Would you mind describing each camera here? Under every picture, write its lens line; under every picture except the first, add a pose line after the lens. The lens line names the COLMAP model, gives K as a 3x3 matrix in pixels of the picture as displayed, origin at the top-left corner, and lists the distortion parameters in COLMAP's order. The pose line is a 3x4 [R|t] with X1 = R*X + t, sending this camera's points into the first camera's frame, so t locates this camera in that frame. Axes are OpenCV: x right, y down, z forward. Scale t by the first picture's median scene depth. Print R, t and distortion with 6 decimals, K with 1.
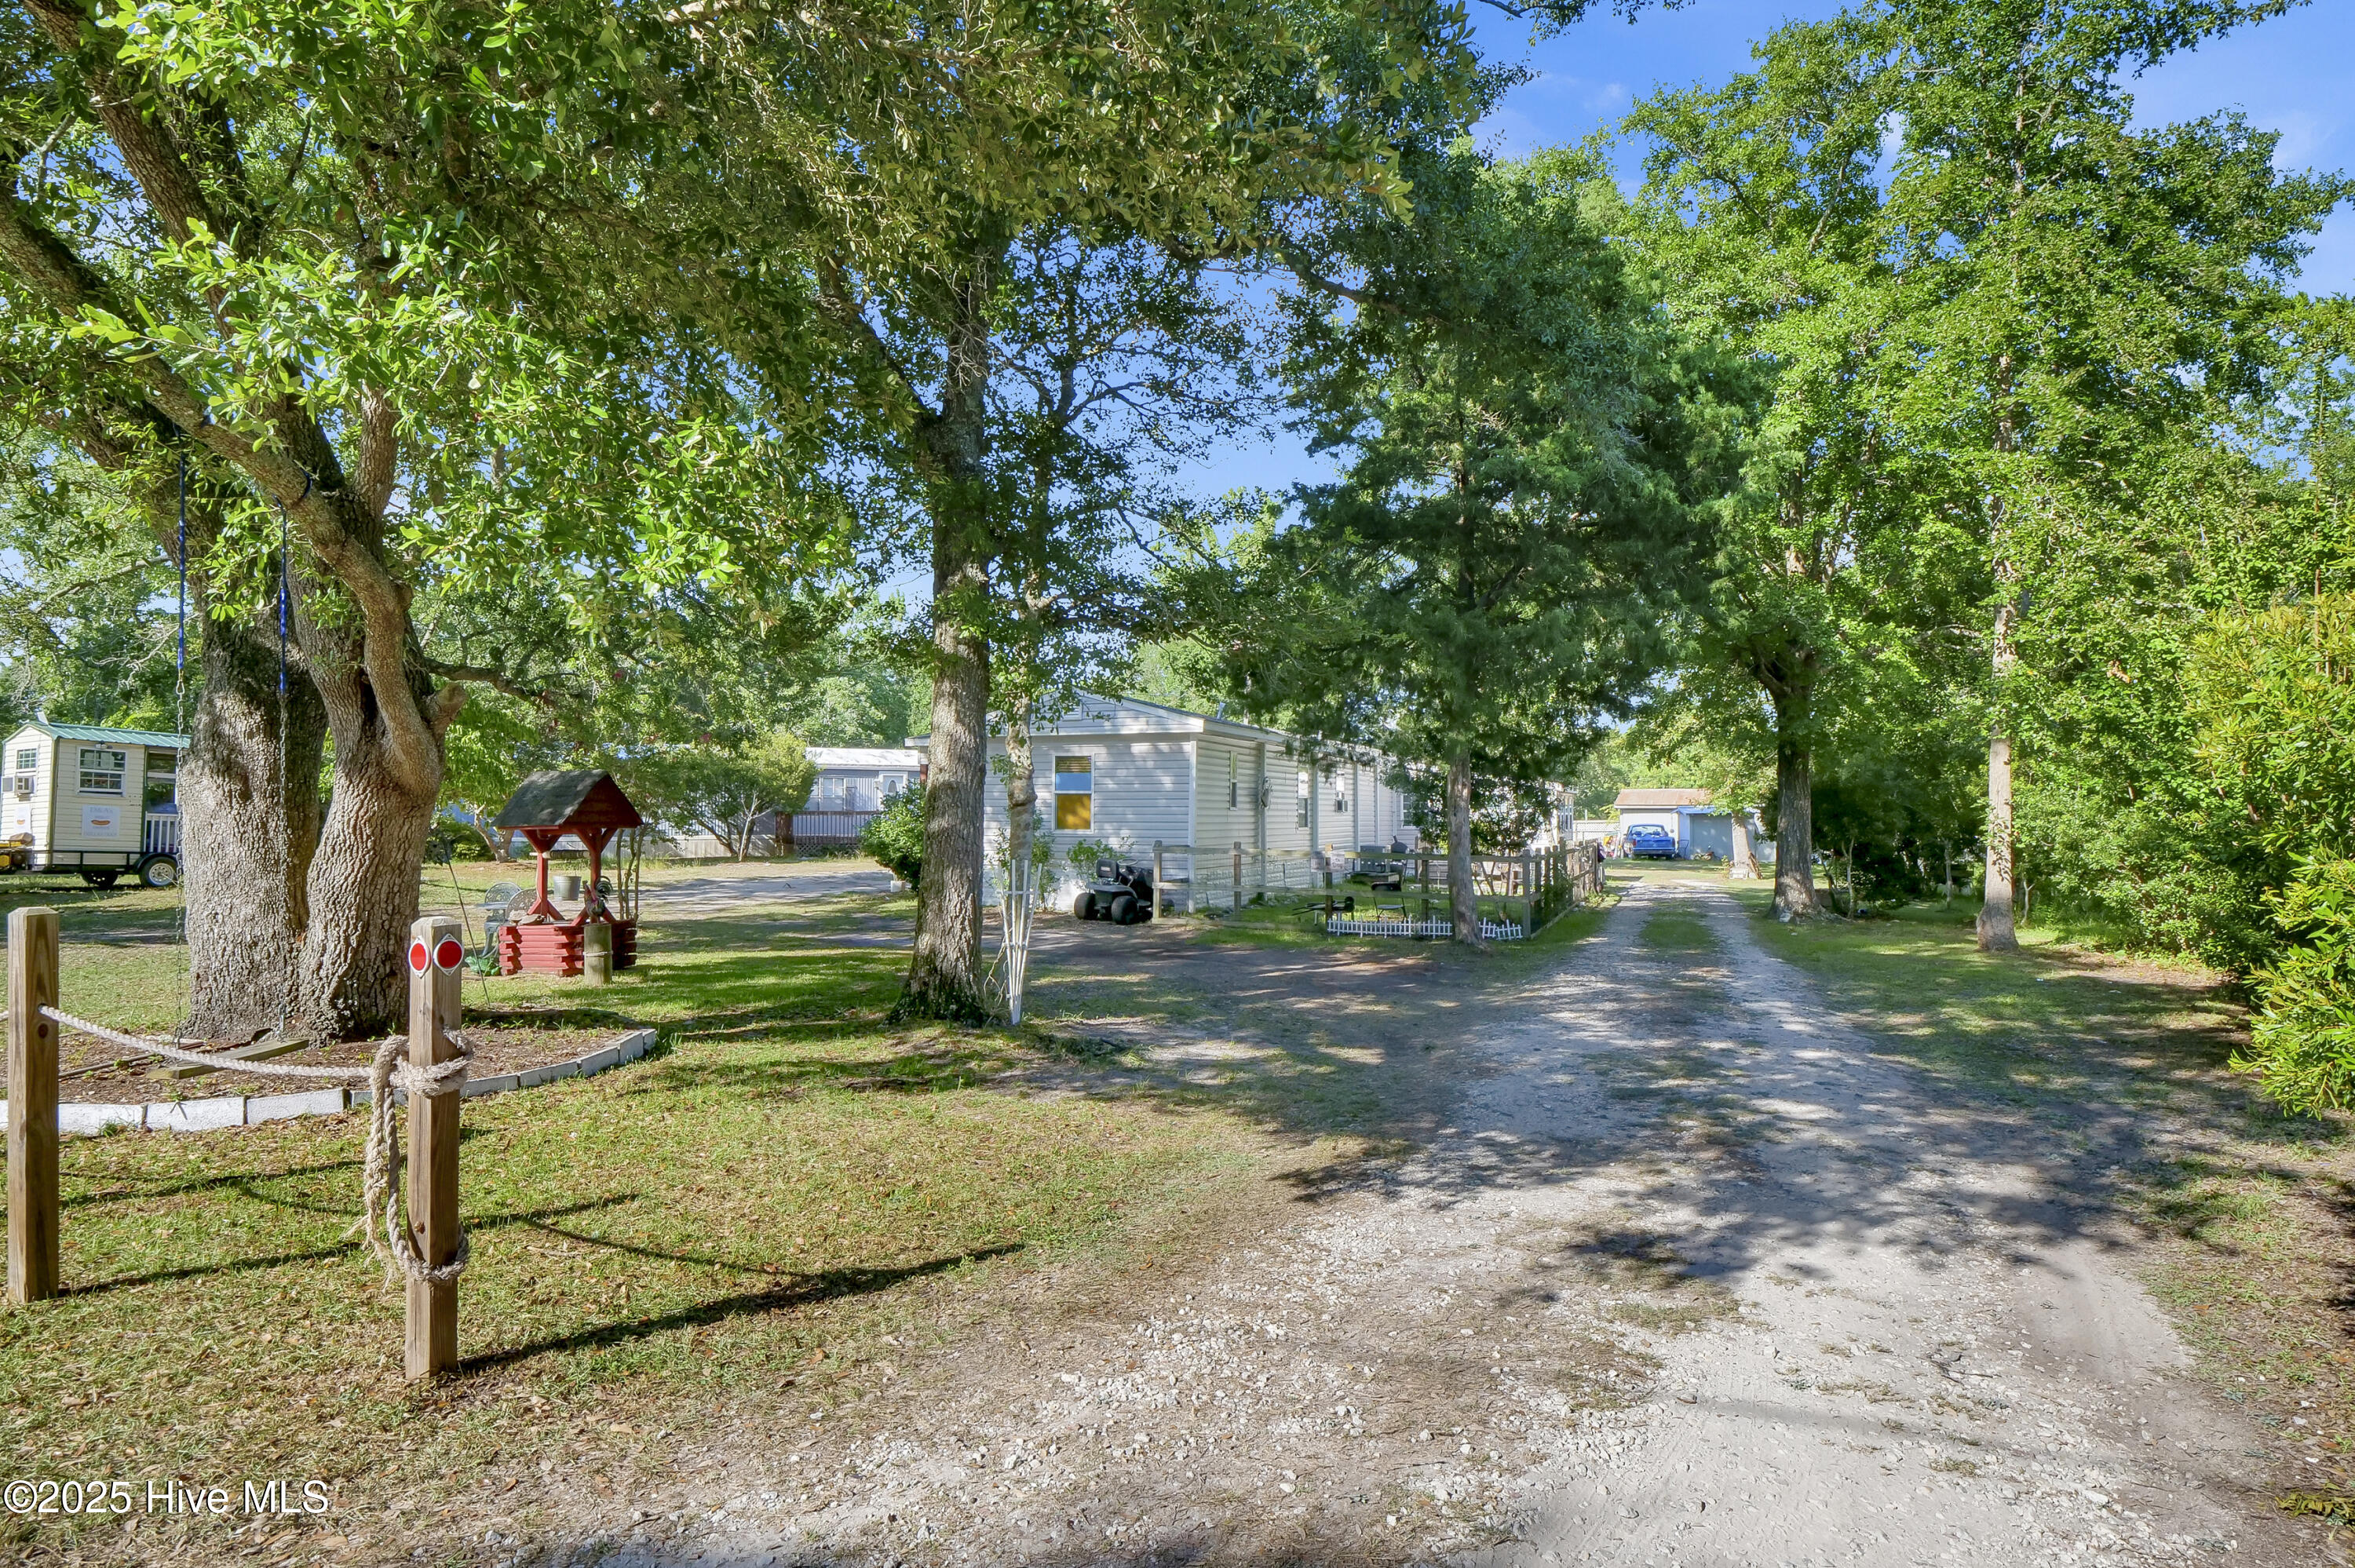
lens RADIAL K [[1240.7, 0, 1177.7], [0, 1240.7, 787.8], [0, 0, 1]] dist [-0.001812, -0.001872]
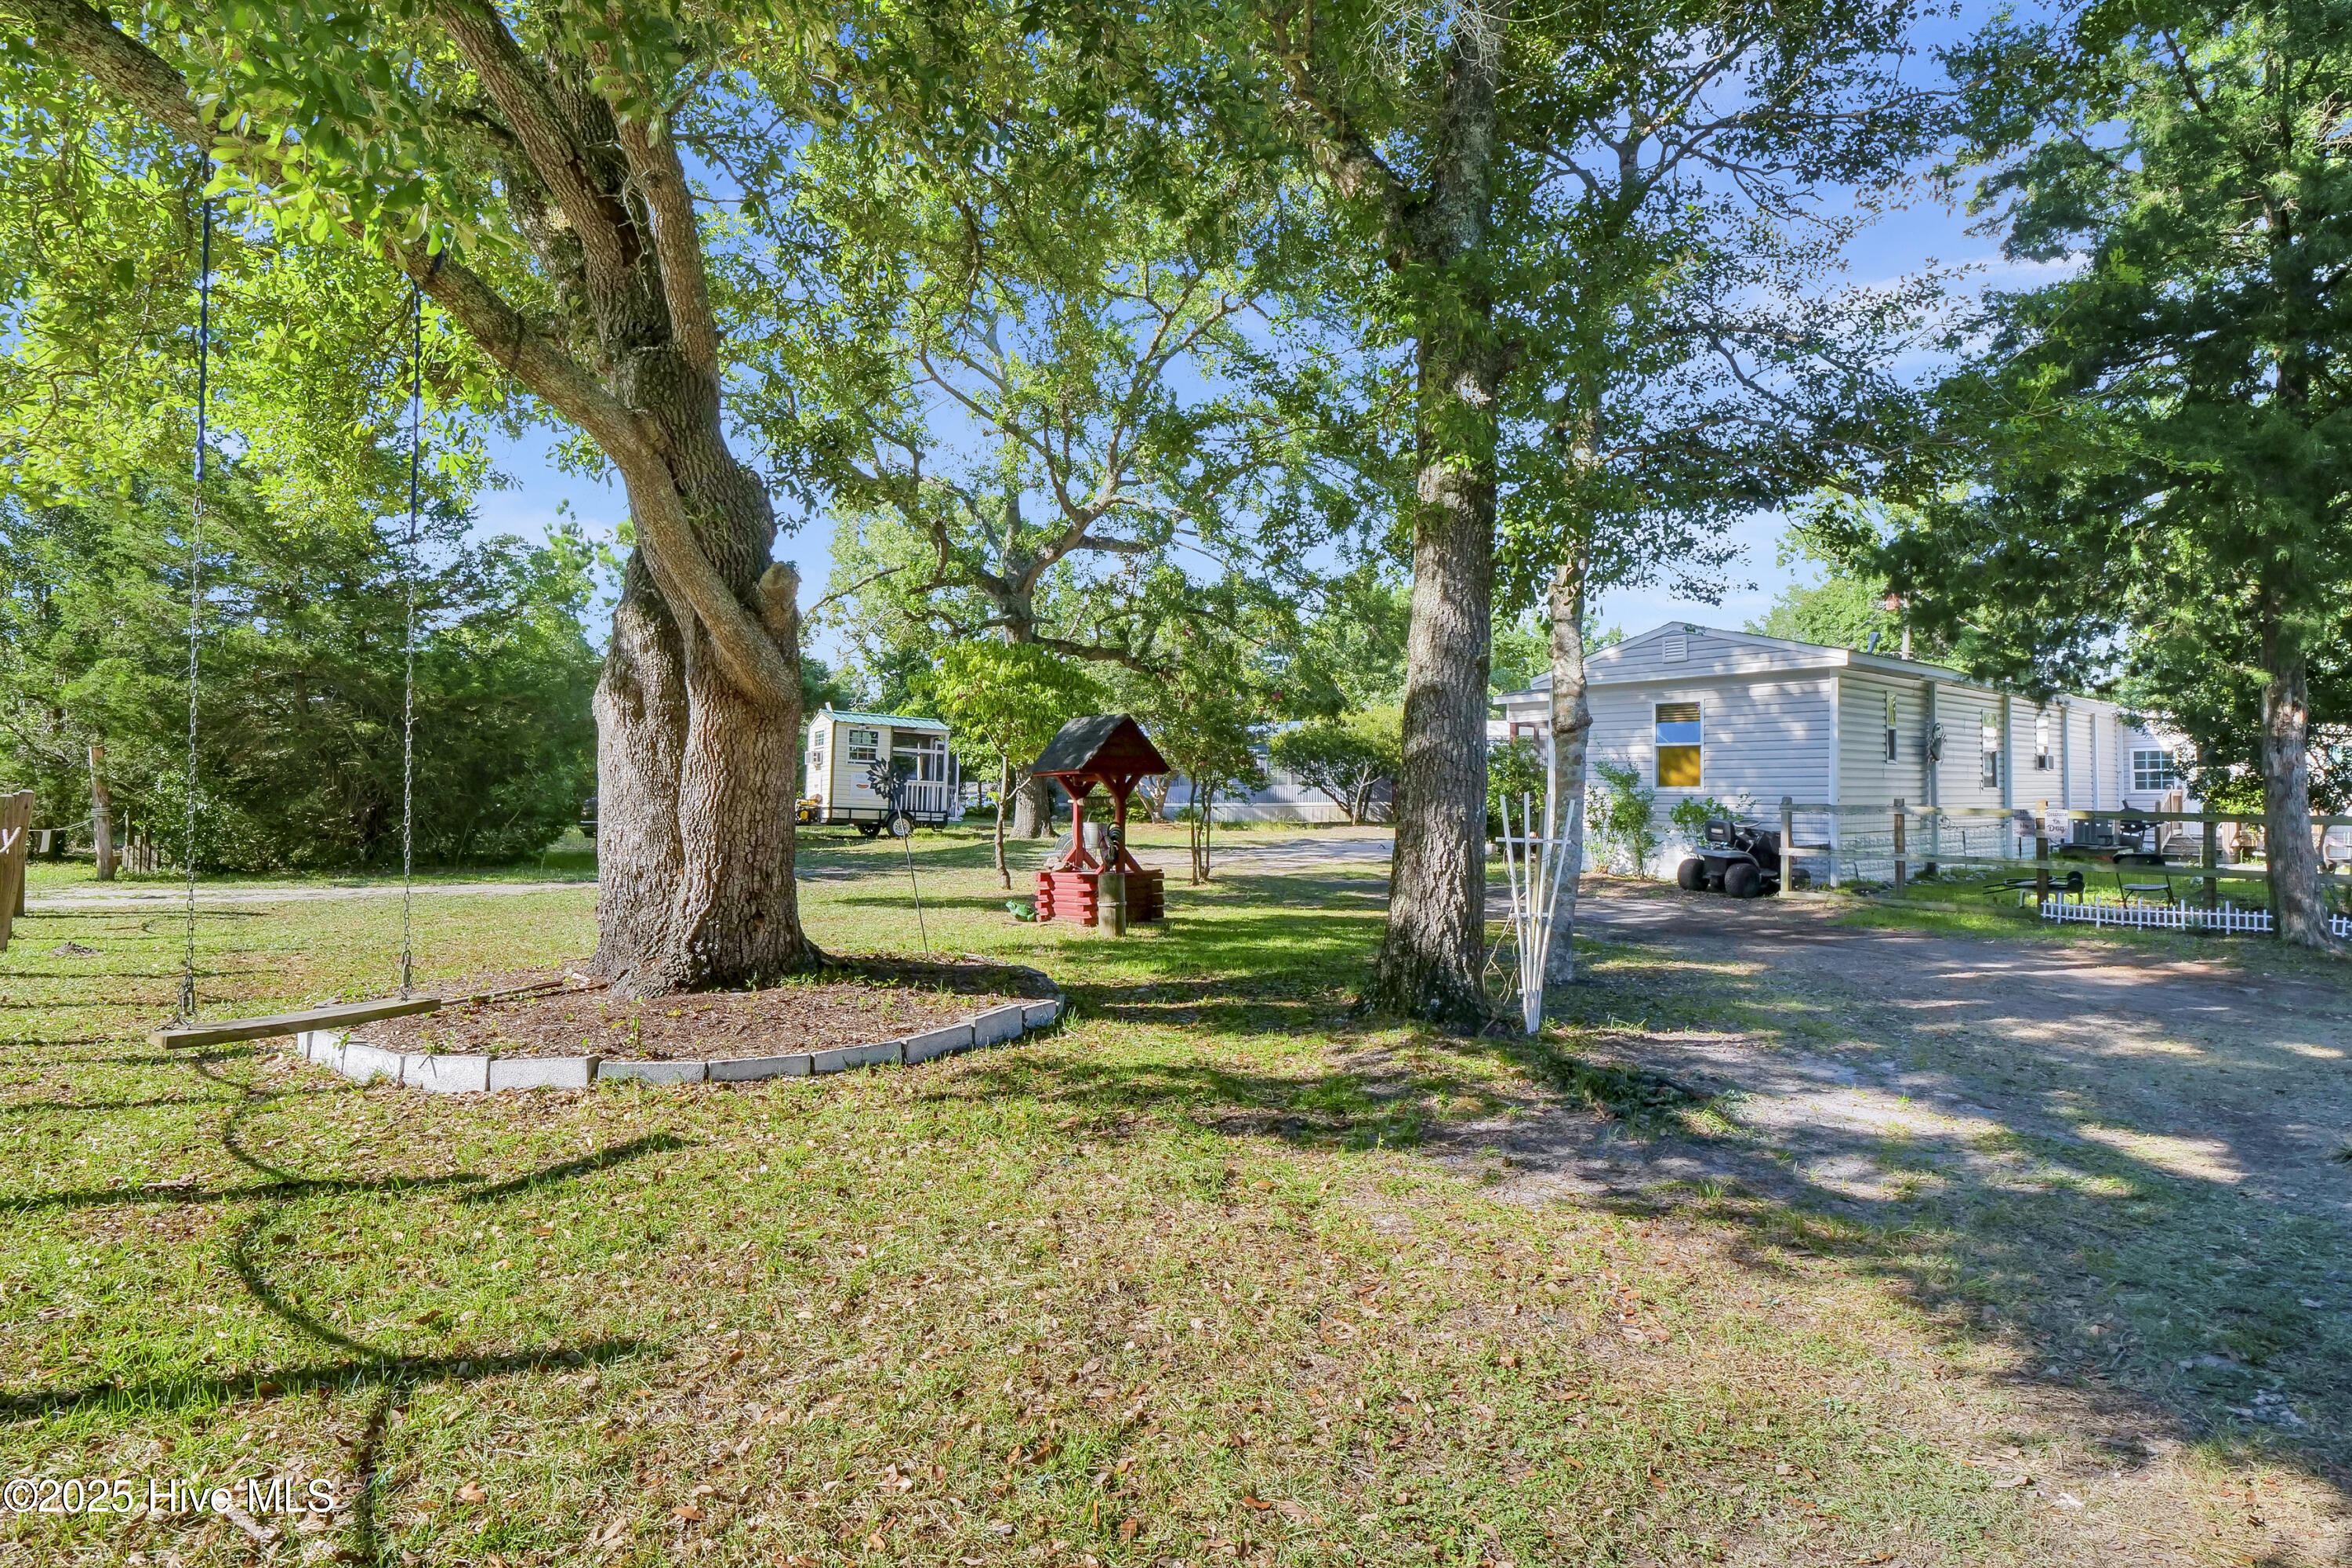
lens RADIAL K [[1140.4, 0, 1182.1], [0, 1140.4, 776.4], [0, 0, 1]] dist [-0.016234, -0.001500]
pose [[0.871620, -0.009870, -0.490084, 0.007070], [0.015466, 0.999853, 0.007371, 0.028010], [0.489939, -0.014004, 0.871644, 0.245322]]
